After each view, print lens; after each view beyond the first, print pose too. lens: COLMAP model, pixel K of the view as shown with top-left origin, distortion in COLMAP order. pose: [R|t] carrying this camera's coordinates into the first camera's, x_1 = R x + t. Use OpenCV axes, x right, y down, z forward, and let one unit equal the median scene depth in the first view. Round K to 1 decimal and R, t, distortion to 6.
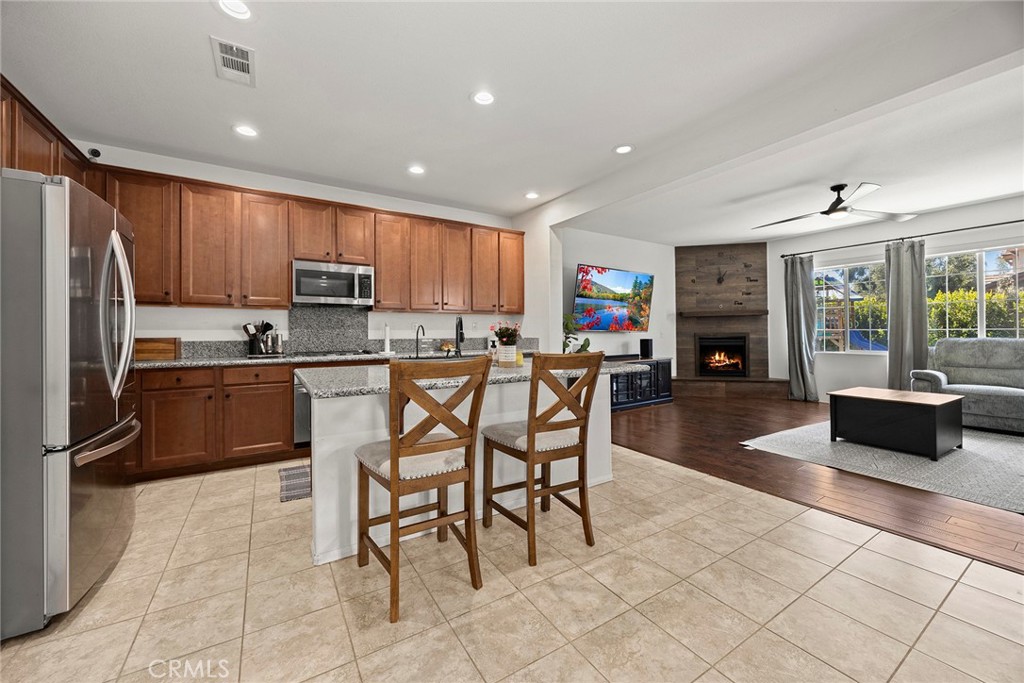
lens RADIAL K [[389.1, 0, 511.6], [0, 389.1, 320.3], [0, 0, 1]] dist [0.001660, 0.000263]
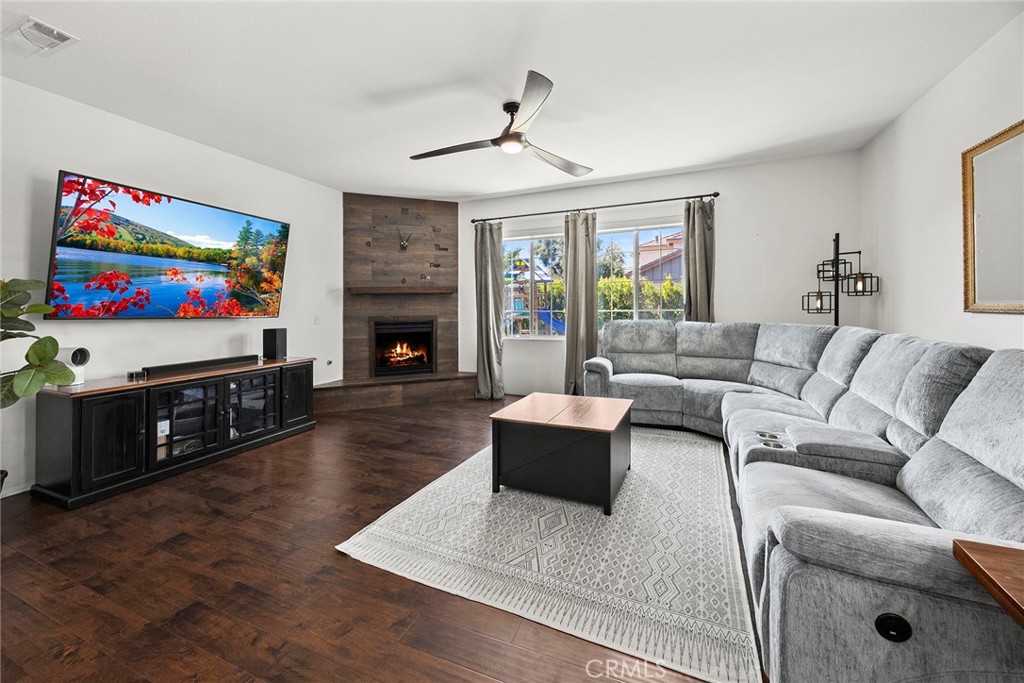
lens RADIAL K [[408.4, 0, 502.4], [0, 408.4, 300.0], [0, 0, 1]] dist [-0.000698, -0.000063]
pose [[0.825483, 0.007942, 0.564370, 0.320765], [-0.009767, 0.999952, 0.000214, -0.000941], [-0.564342, -0.005689, 0.825522, 0.314501]]
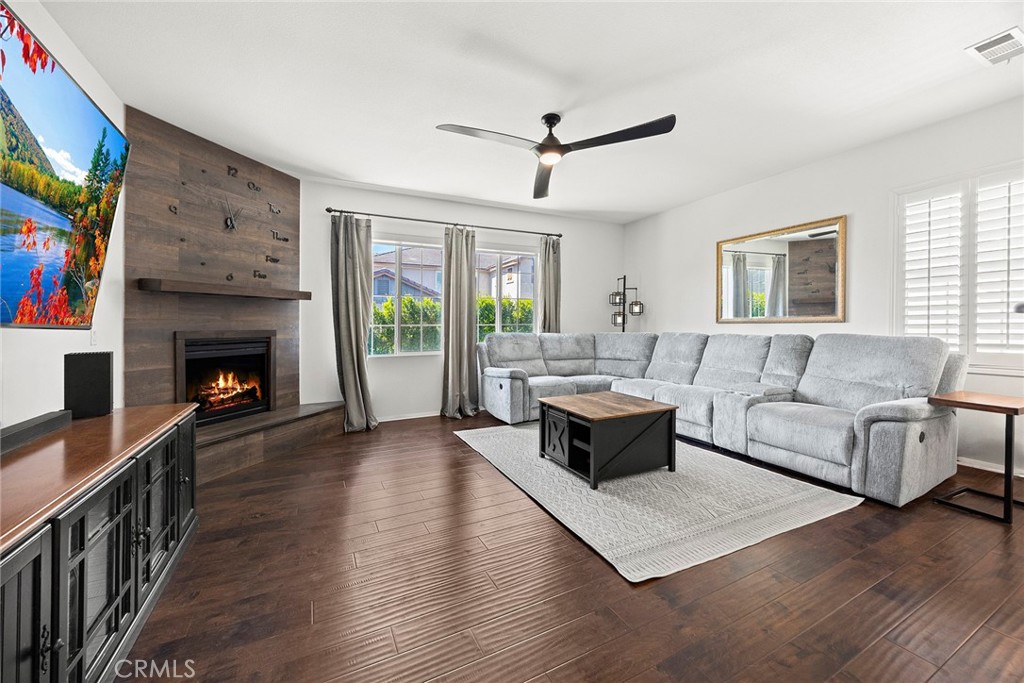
lens RADIAL K [[397.9, 0, 510.9], [0, 397.9, 328.2], [0, 0, 1]] dist [0.000921, 0.000180]
pose [[0.089468, 0.000868, 0.995989, 0.089925], [-0.019604, 0.999807, 0.000890, 0.027061], [-0.995797, -0.019605, 0.089467, 0.768426]]
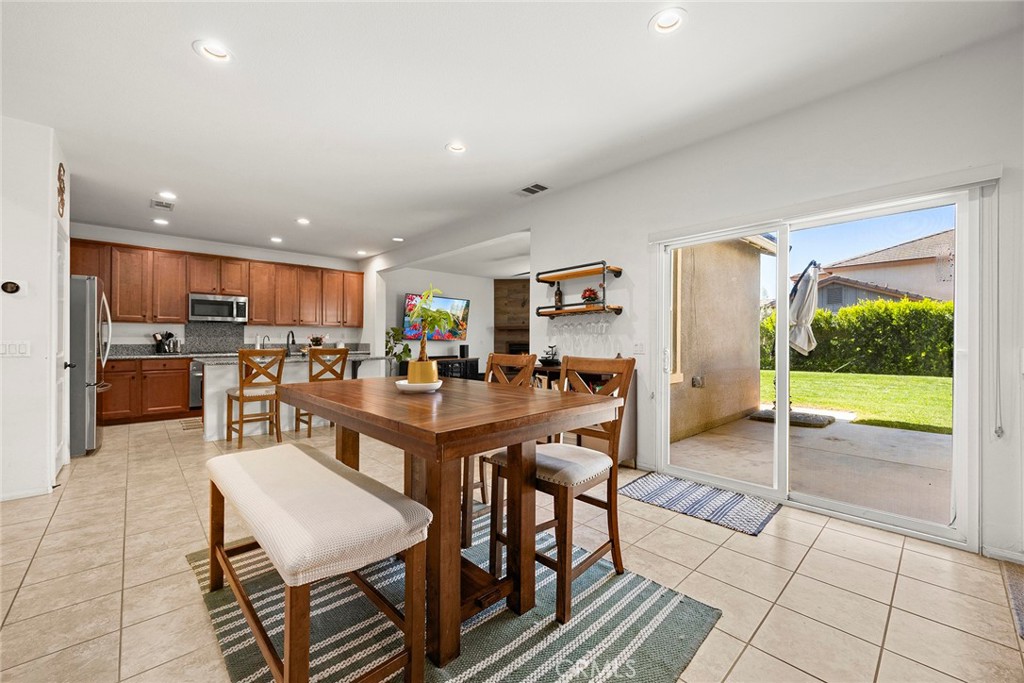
lens RADIAL K [[397.9, 0, 510.9], [0, 397.9, 328.2], [0, 0, 1]] dist [0.000921, 0.000180]
pose [[0.980380, 0.010857, 0.196819, 0.259658], [-0.010724, 0.999941, -0.001745, -0.015553], [-0.196827, -0.000400, 0.980438, -0.543192]]
